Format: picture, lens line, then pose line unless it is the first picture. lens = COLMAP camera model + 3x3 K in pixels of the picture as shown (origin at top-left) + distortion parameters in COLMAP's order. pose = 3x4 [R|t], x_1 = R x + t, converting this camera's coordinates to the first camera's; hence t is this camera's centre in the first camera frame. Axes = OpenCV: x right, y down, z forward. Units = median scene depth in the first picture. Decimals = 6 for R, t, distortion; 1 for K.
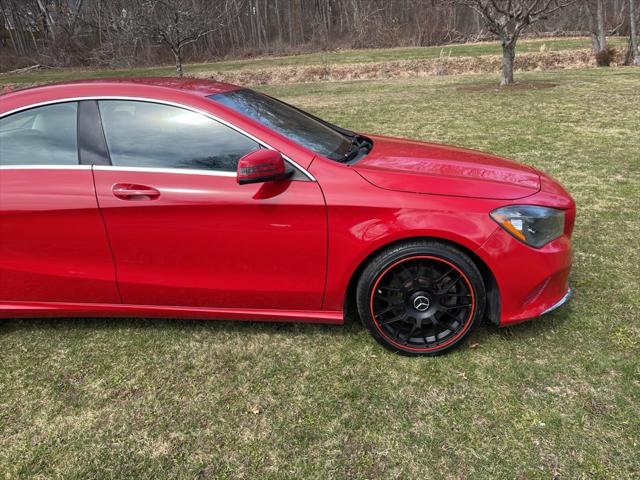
lens RADIAL K [[486.2, 0, 313.8], [0, 486.2, 238.3], [0, 0, 1]] dist [0.065308, -0.091463]
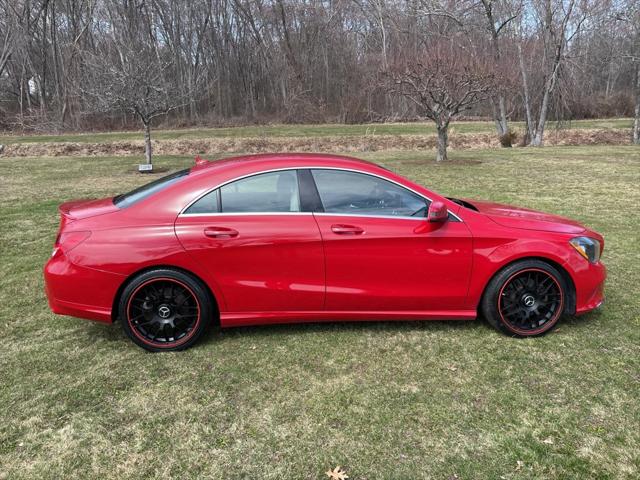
lens RADIAL K [[486.2, 0, 322.8], [0, 486.2, 237.3], [0, 0, 1]] dist [0.065308, -0.091463]
pose [[0.982939, -0.004731, 0.183872, -0.103728], [0.030099, 0.990331, -0.135422, 0.018382], [-0.181454, 0.138645, 0.973577, -0.061042]]
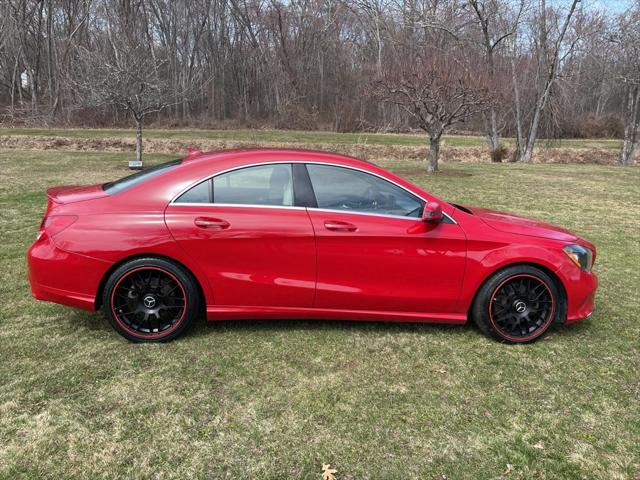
lens RADIAL K [[486.2, 0, 318.4], [0, 486.2, 238.7], [0, 0, 1]] dist [0.065308, -0.091463]
pose [[0.978802, 0.041351, 0.200593, -0.105195], [-0.011524, 0.988974, -0.147639, 0.023007], [-0.204486, 0.142197, 0.968486, -0.056434]]
